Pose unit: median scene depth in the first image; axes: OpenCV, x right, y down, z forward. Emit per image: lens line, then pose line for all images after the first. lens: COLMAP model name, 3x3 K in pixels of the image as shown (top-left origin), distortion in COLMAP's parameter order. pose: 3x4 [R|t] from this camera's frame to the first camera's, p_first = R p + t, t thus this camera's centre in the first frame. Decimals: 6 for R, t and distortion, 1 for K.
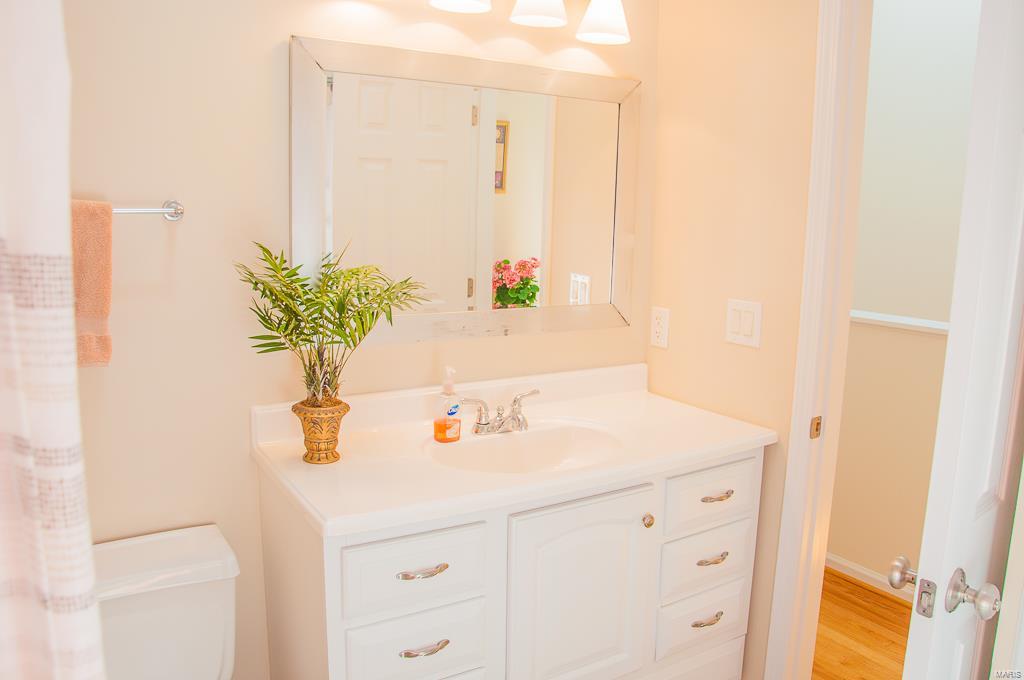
lens RADIAL K [[779.7, 0, 509.2], [0, 779.7, 341.0], [0, 0, 1]] dist [-0.170794, 0.114378]
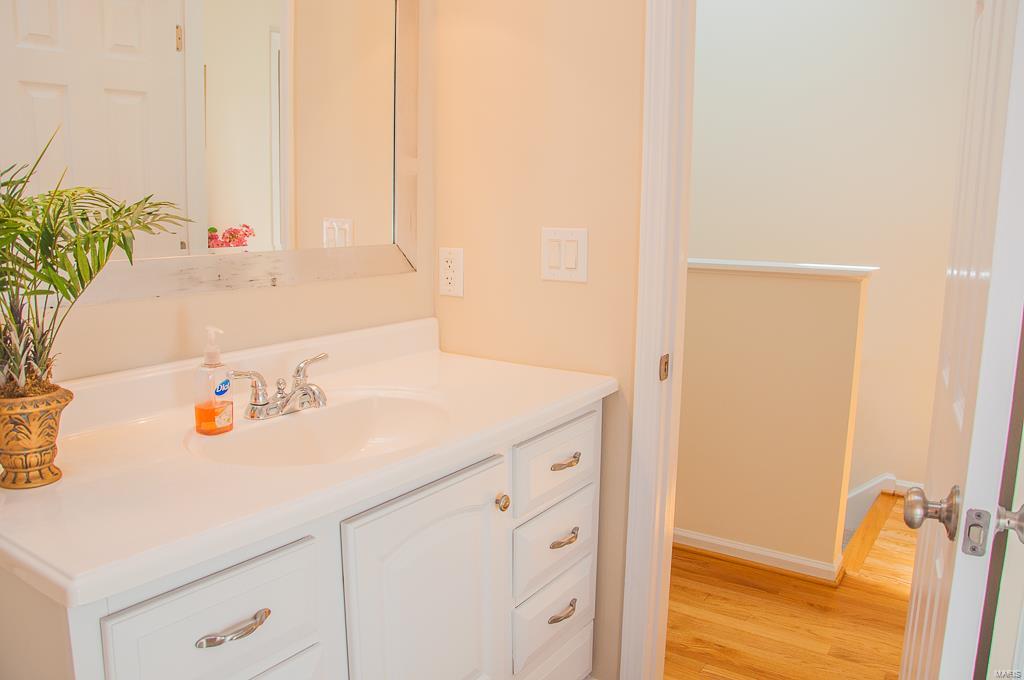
lens RADIAL K [[794.4, 0, 519.2], [0, 794.4, 339.7], [0, 0, 1]] dist [-0.164985, 0.119932]
pose [[0.916031, -0.079590, 0.393131, -0.099839], [0.073892, 0.996826, 0.029633, 0.044593], [-0.394242, 0.001904, 0.919005, 0.245100]]
